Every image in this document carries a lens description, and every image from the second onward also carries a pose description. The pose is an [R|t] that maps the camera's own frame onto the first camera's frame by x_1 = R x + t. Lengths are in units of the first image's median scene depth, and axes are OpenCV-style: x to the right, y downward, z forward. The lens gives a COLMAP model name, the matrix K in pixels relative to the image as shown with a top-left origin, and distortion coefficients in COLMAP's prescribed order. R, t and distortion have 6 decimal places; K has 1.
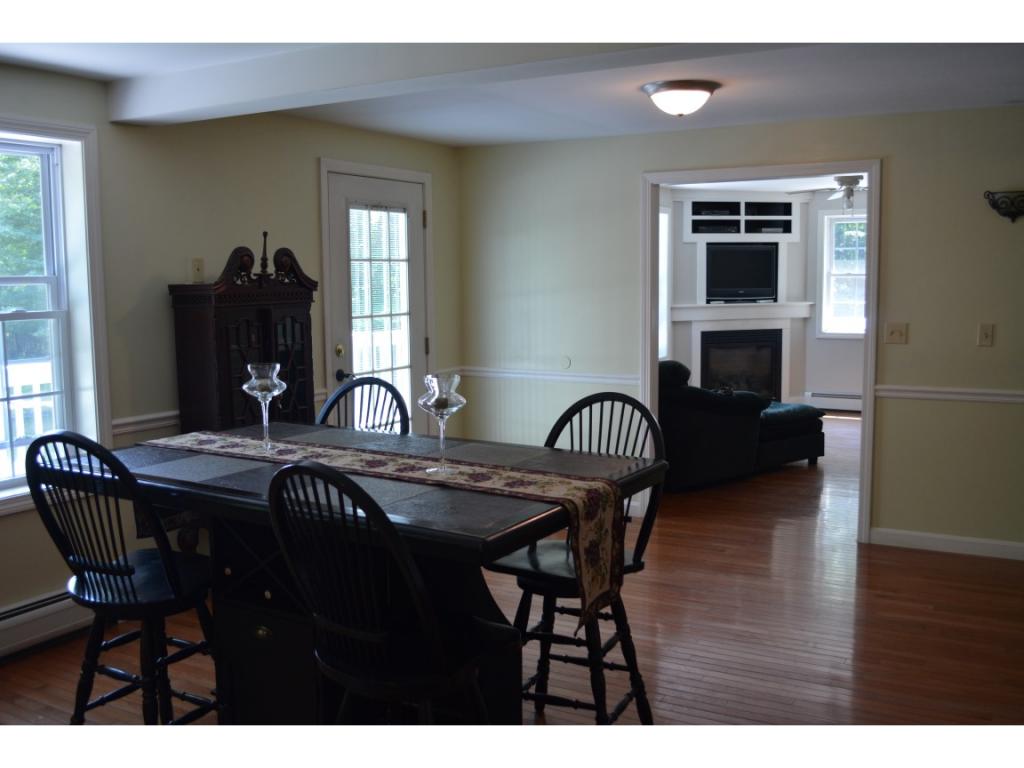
lens RADIAL K [[993.7, 0, 510.8], [0, 993.7, 382.3], [0, 0, 1]] dist [-0.058974, 0.000000]
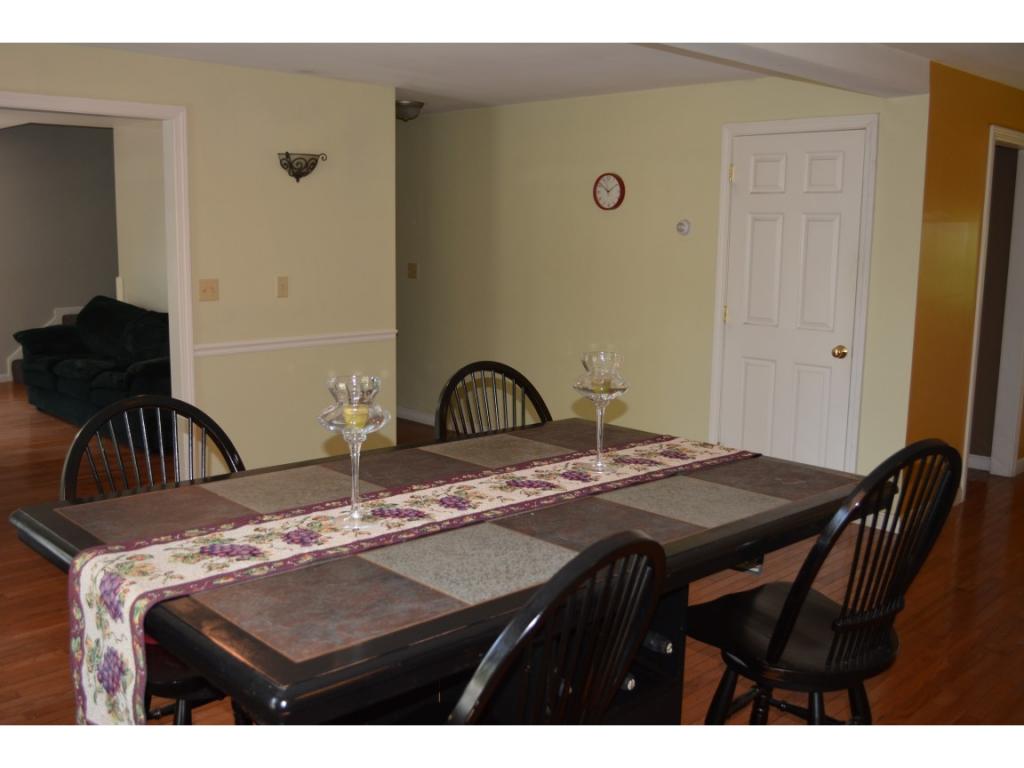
lens RADIAL K [[993.7, 0, 511.9], [0, 993.7, 383.7], [0, 0, 1]] dist [-0.058974, 0.000000]
pose [[0.279372, -0.135654, 0.950552, -0.240068], [0.088915, 0.989371, 0.115061, -0.022525], [-0.956057, 0.052373, 0.288464, 0.222972]]
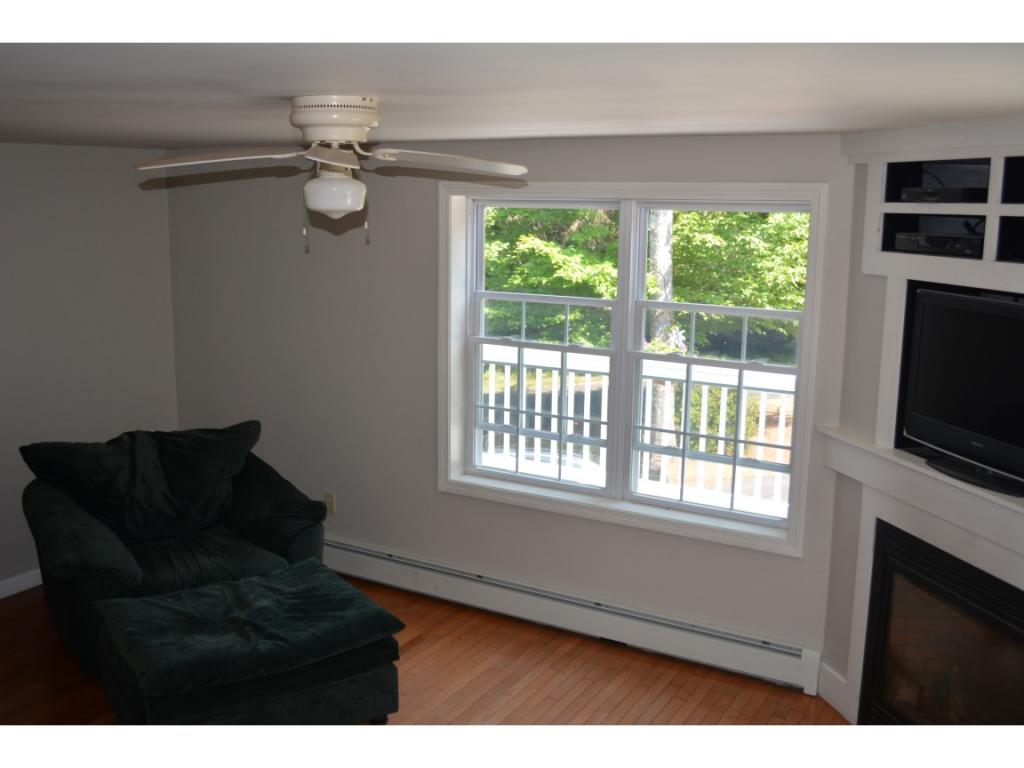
lens RADIAL K [[993.7, 0, 515.0], [0, 993.7, 392.4], [0, 0, 1]] dist [-0.058974, 0.000000]
pose [[-0.007129, 0.201786, -0.979404, 0.539281], [-0.122624, 0.971860, 0.201125, -0.153169], [0.992428, 0.121532, 0.017815, 0.849261]]
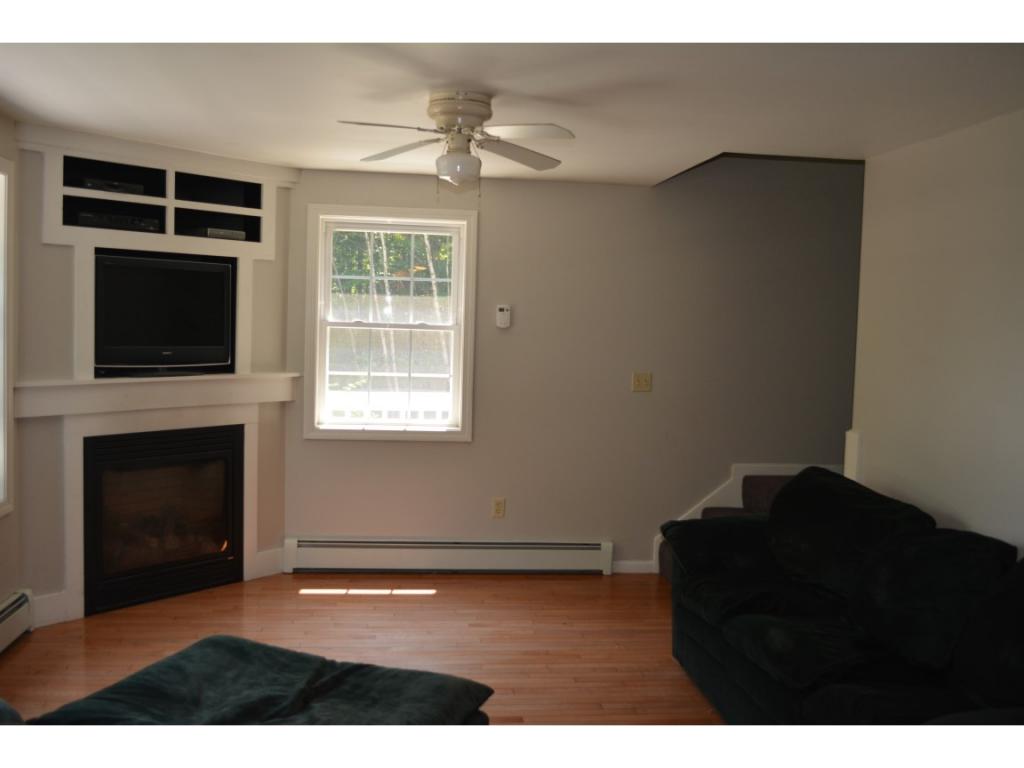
lens RADIAL K [[993.7, 0, 509.5], [0, 993.7, 376.4], [0, 0, 1]] dist [-0.058974, 0.000000]
pose [[0.801285, 0.000346, 0.598283, 0.076239], [0.023509, 0.999209, -0.032064, -0.060231], [-0.597821, 0.039757, 0.800643, 0.508292]]
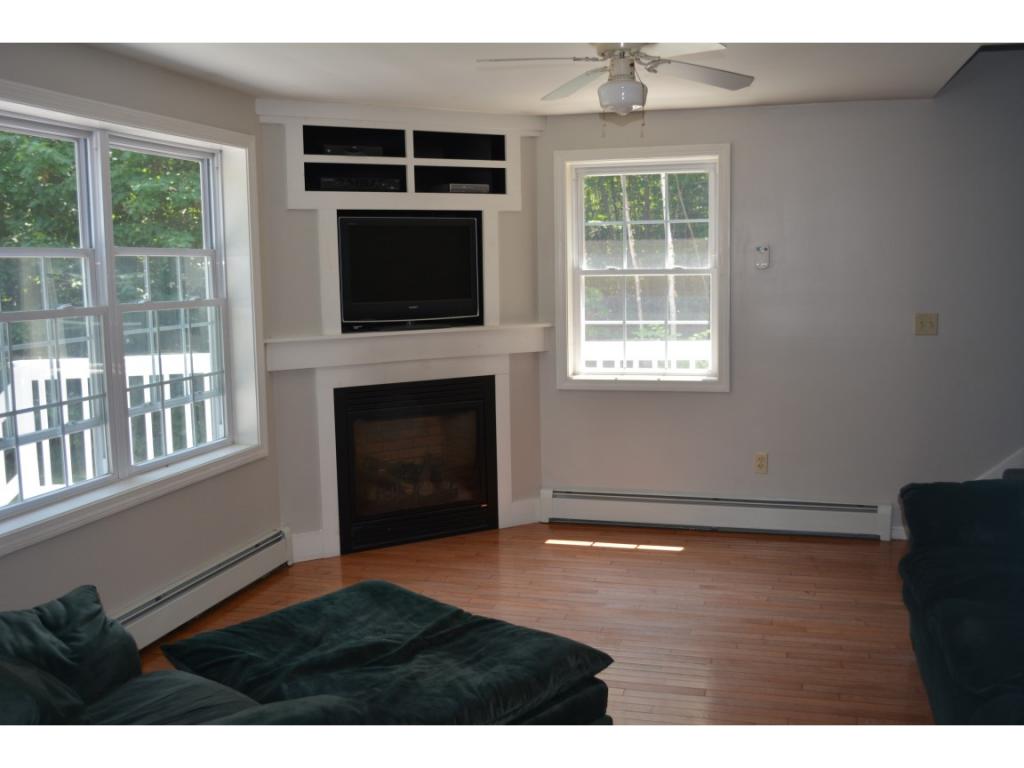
lens RADIAL K [[993.7, 0, 506.8], [0, 993.7, 379.3], [0, 0, 1]] dist [-0.058974, 0.000000]
pose [[0.968511, -0.035154, 0.246477, 0.152630], [0.034106, 0.999382, 0.008520, -0.057179], [-0.246624, 0.000155, 0.969111, 0.493041]]
